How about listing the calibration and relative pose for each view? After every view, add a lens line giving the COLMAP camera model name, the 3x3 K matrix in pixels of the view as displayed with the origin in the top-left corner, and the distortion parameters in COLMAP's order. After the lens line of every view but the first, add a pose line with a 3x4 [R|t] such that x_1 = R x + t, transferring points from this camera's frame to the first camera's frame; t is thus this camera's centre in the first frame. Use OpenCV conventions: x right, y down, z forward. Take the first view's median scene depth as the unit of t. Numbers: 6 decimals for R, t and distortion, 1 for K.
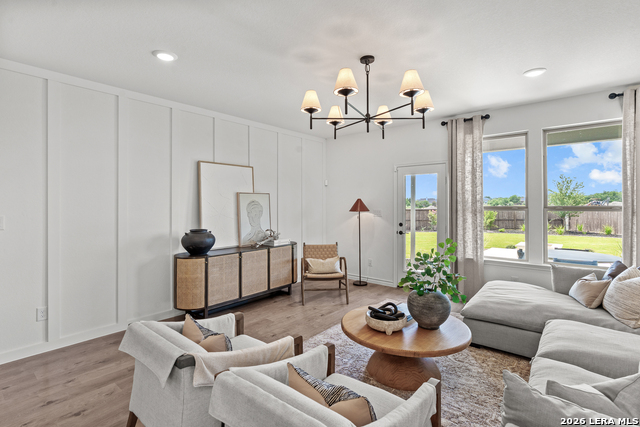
lens RADIAL K [[311.1, 0, 312.1], [0, 311.1, 204.3], [0, 0, 1]] dist [-0.003008, -0.000390]
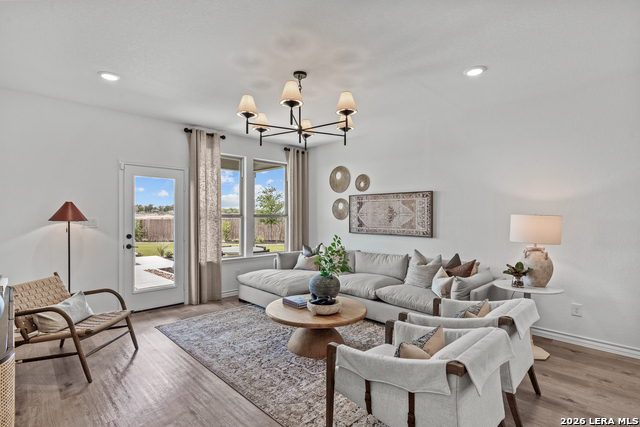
lens RADIAL K [[311.1, 0, 320.0], [0, 311.1, 215.7], [0, 0, 1]] dist [-0.003008, -0.000390]
pose [[0.098806, 0.006629, 0.995085, -0.531445], [-0.000676, 0.999978, -0.006594, 0.019005], [-0.995107, -0.000021, 0.098808, 0.494991]]
